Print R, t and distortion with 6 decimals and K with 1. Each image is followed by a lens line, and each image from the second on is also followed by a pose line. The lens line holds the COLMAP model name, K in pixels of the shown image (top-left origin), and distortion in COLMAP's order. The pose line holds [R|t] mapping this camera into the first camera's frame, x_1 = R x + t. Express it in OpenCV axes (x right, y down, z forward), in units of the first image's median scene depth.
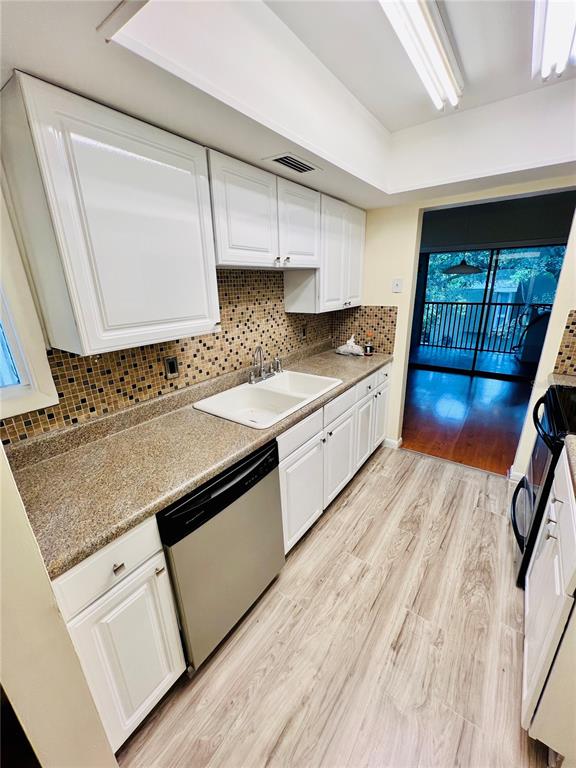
lens RADIAL K [[306.5, 0, 288.6], [0, 306.5, 384.5], [0, 0, 1]] dist [-0.001477, -0.000186]
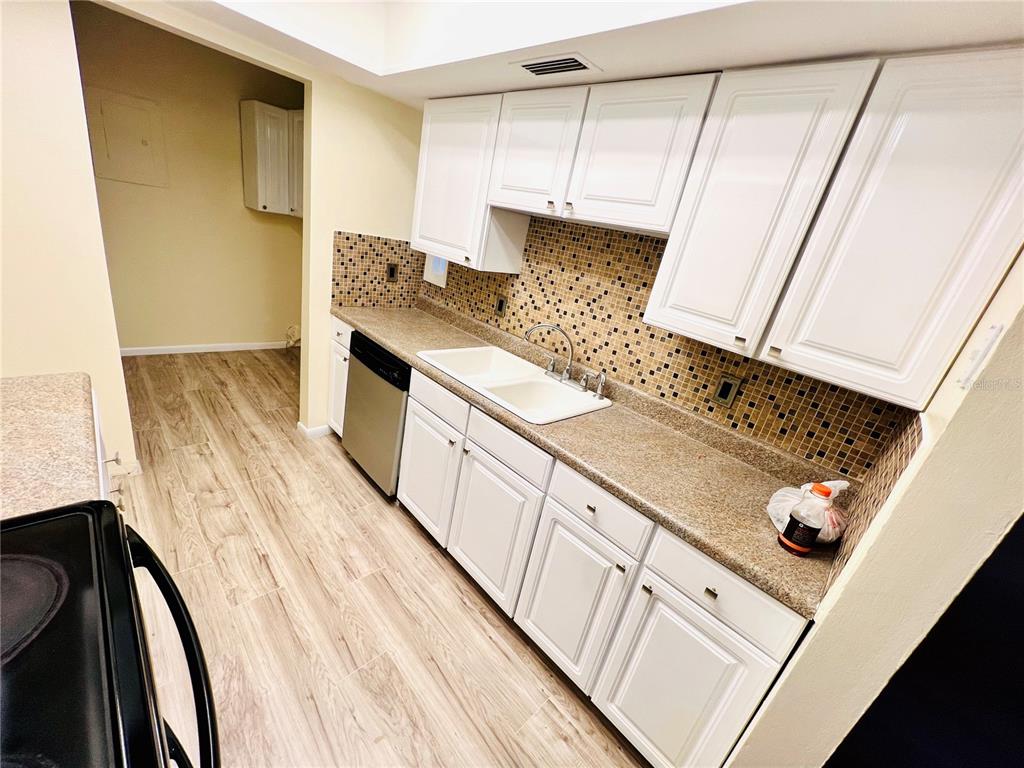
lens RADIAL K [[408.7, 0, 513.0], [0, 408.7, 383.3], [0, 0, 1]] dist [-0.001477, -0.000186]
pose [[-0.162246, 0.342149, -0.925533, 0.918377], [-0.483710, 0.789955, 0.376823, -0.356333], [0.860059, 0.508827, 0.037334, 0.994528]]
